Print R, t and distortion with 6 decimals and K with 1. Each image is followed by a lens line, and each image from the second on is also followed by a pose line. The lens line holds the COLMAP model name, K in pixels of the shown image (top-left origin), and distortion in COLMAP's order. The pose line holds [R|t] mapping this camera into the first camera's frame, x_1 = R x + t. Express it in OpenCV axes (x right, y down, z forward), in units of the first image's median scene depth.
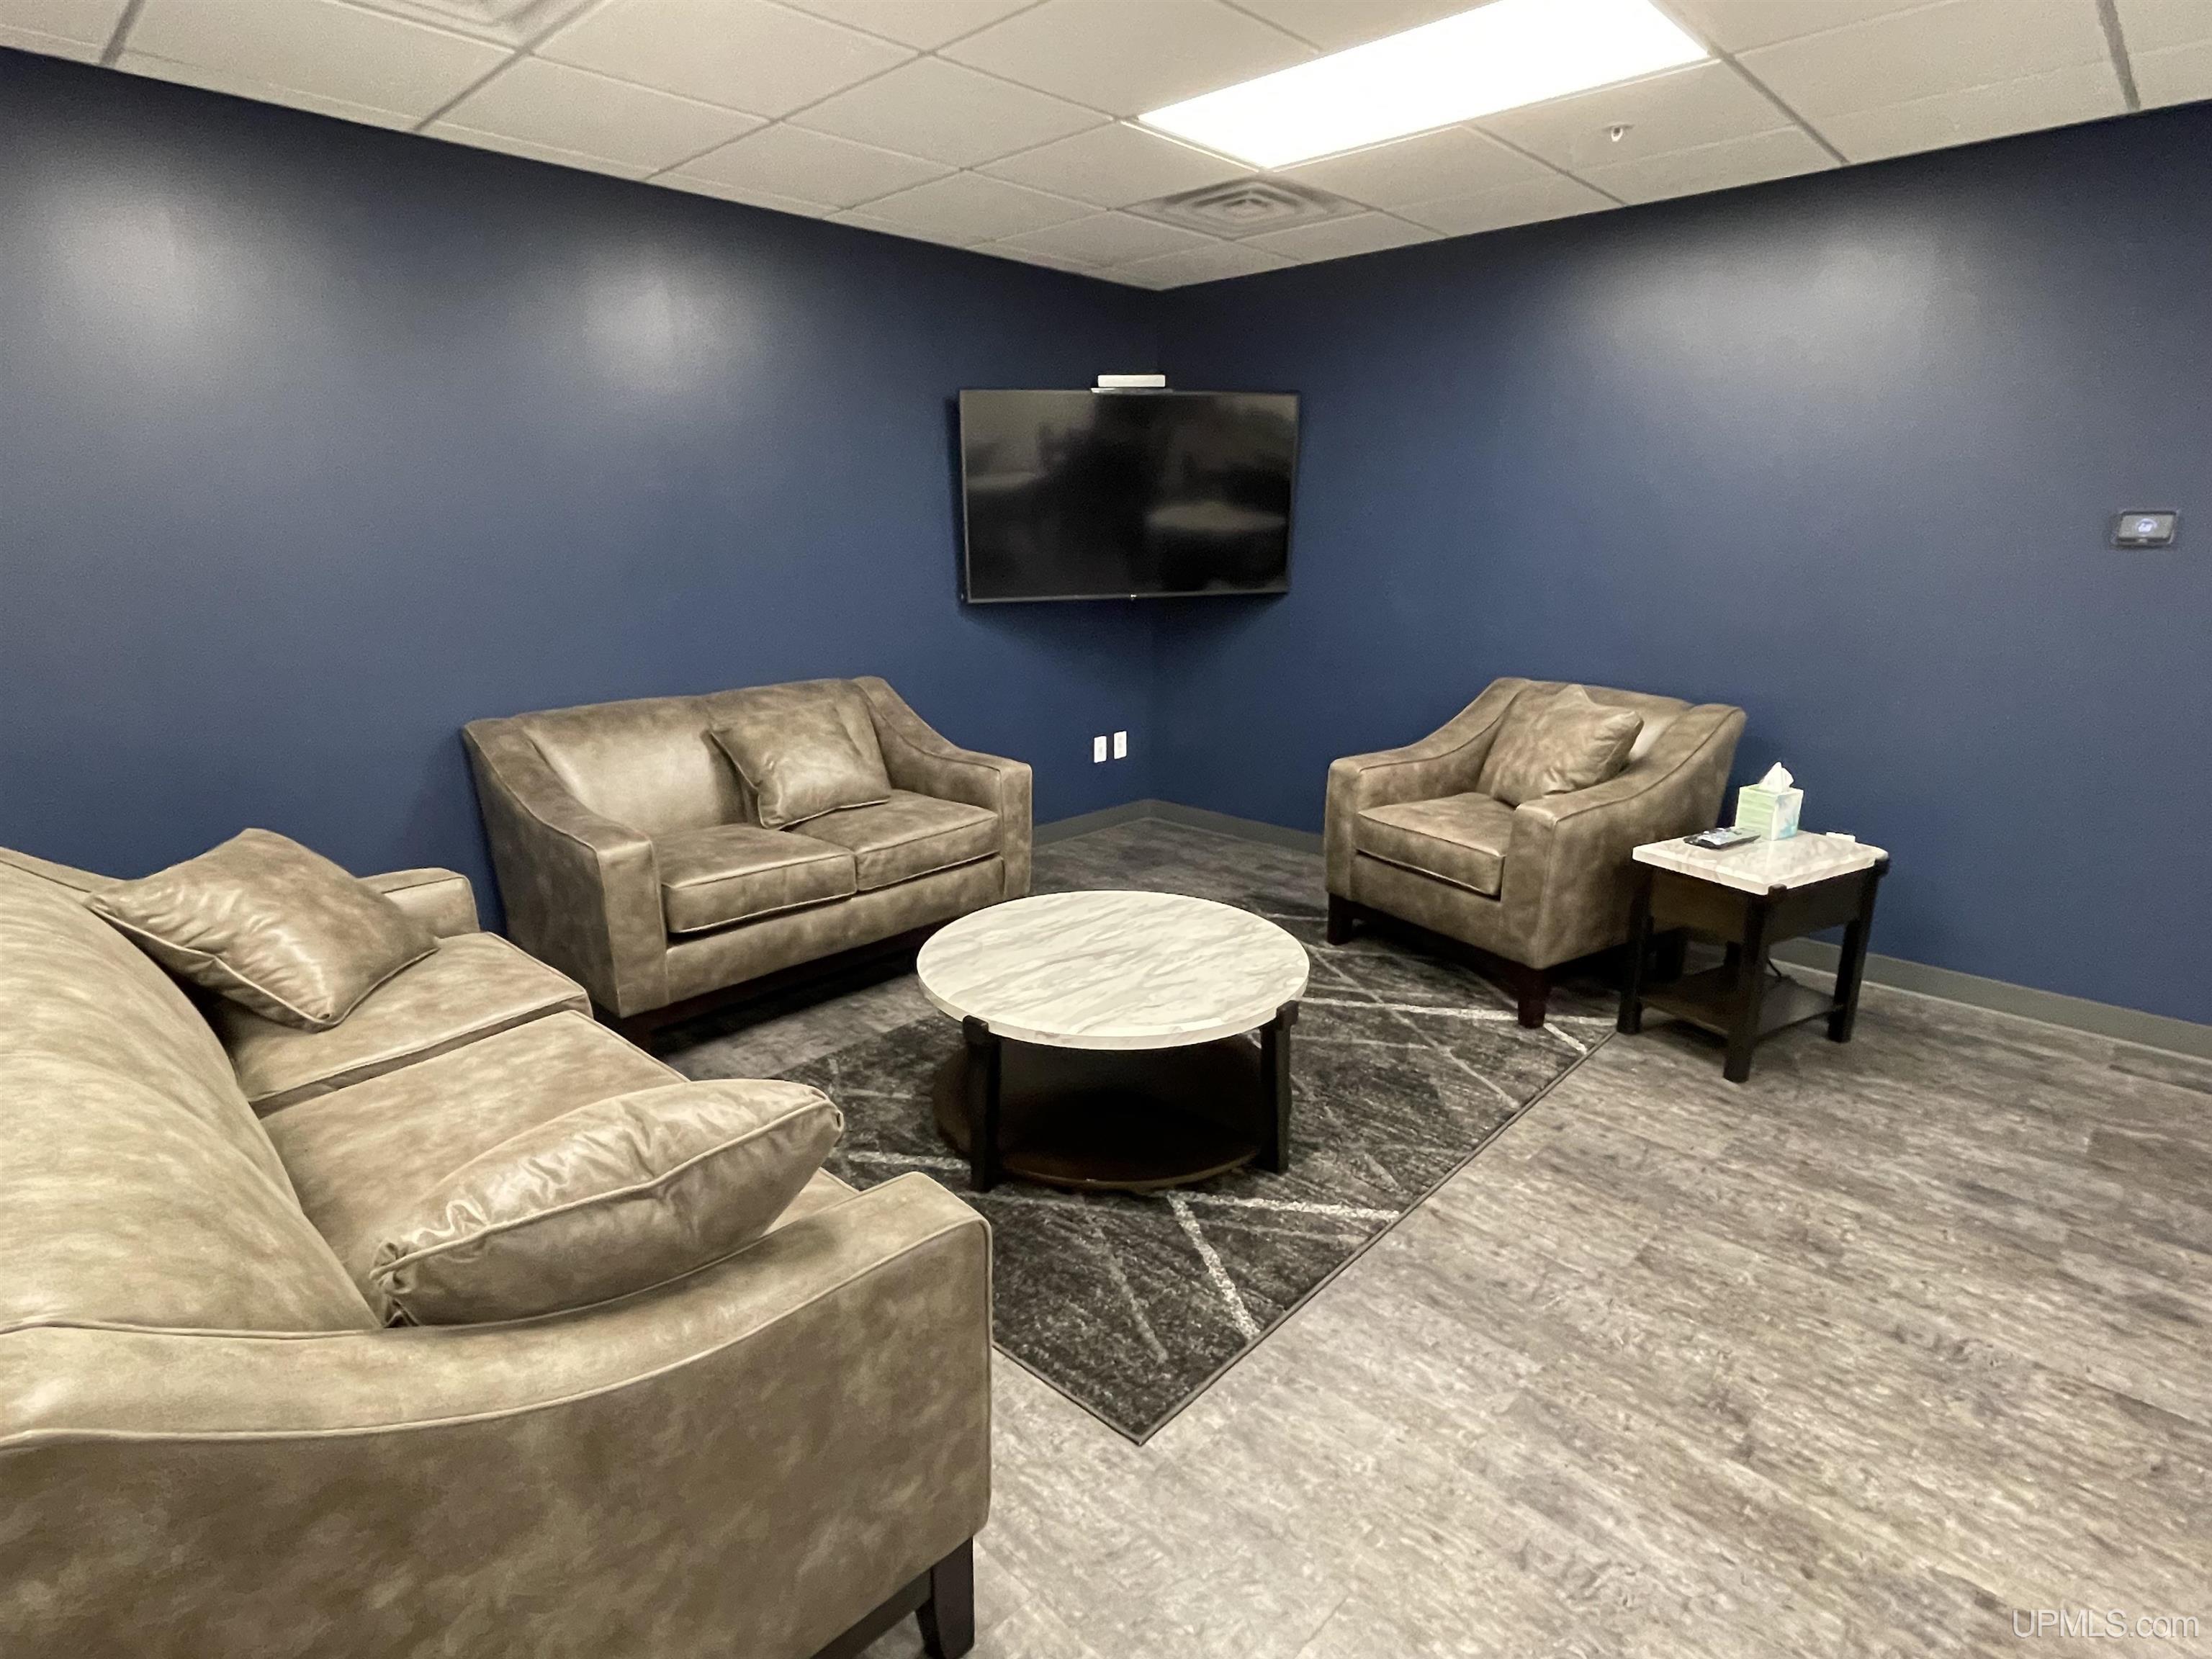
lens RADIAL K [[1131.3, 0, 1101.0], [0, 1131.3, 836.9], [0, 0, 1]] dist [0.006061, 0.000343]
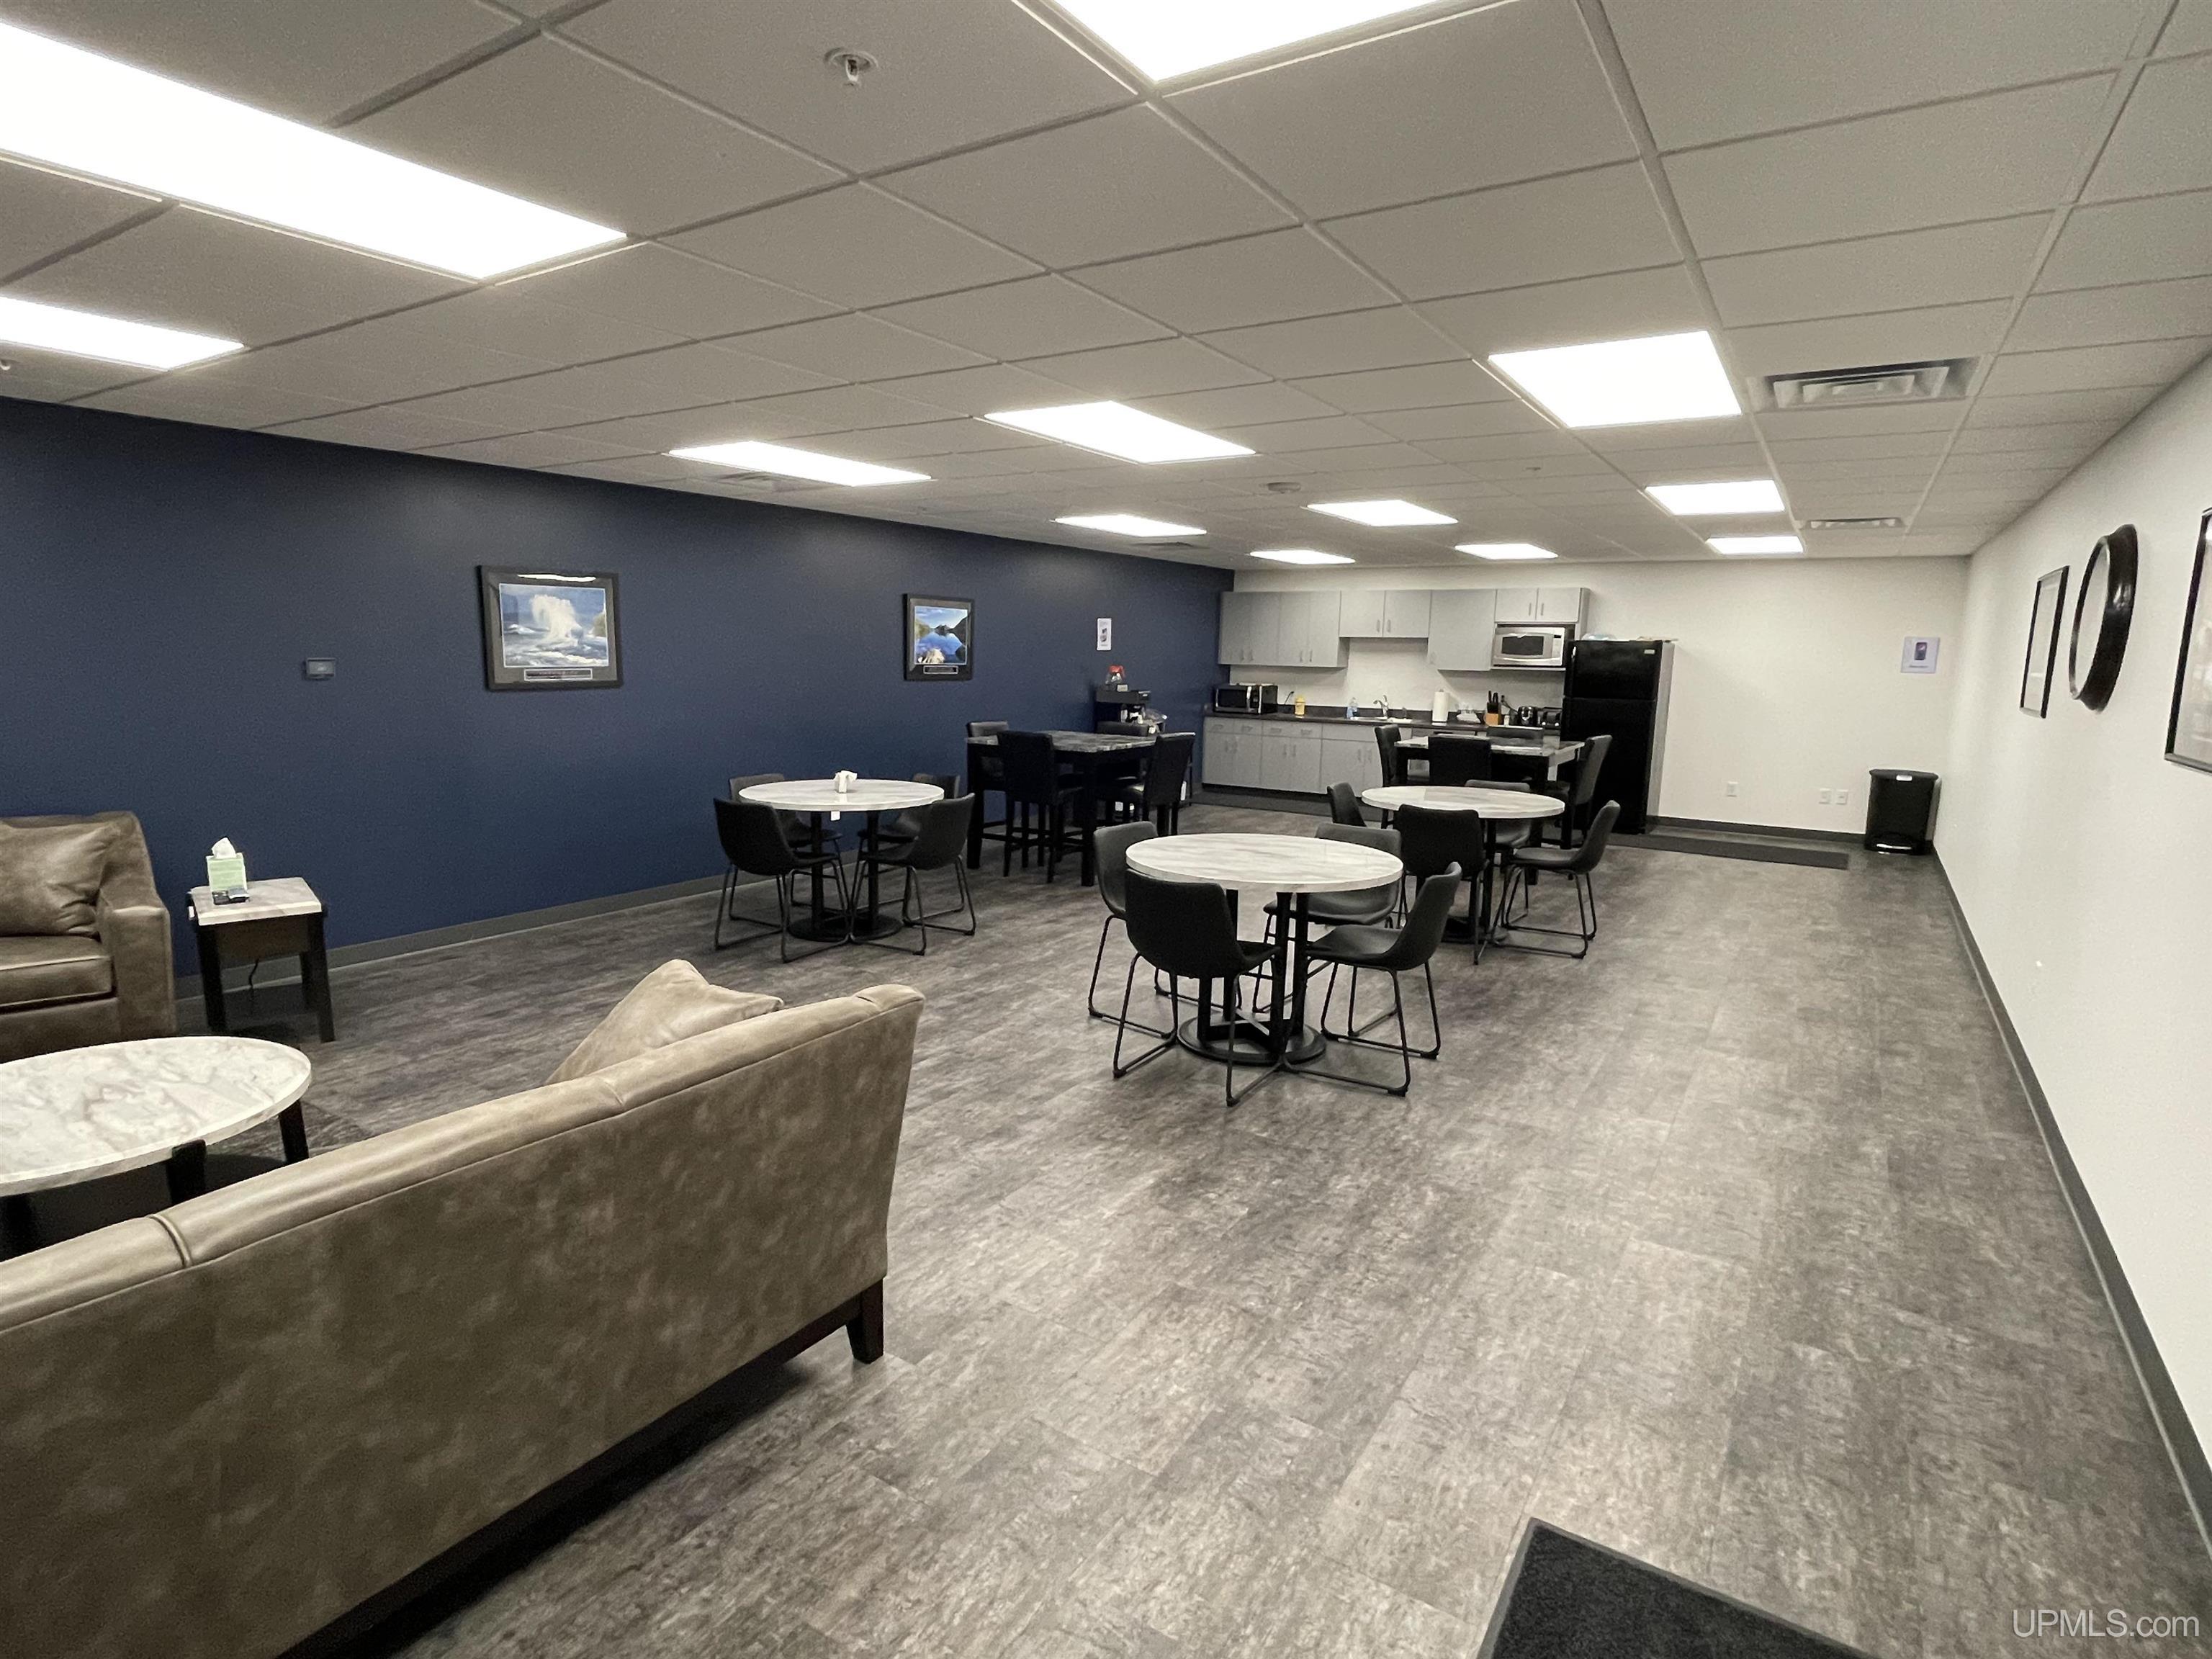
lens RADIAL K [[1131.3, 0, 1104.6], [0, 1131.3, 828.8], [0, 0, 1]] dist [0.006061, 0.000343]
pose [[-0.202587, -0.160478, 0.966025, -1.150271], [0.240263, 0.948183, 0.207900, -0.125151], [-0.949332, 0.274218, -0.153533, 0.220153]]
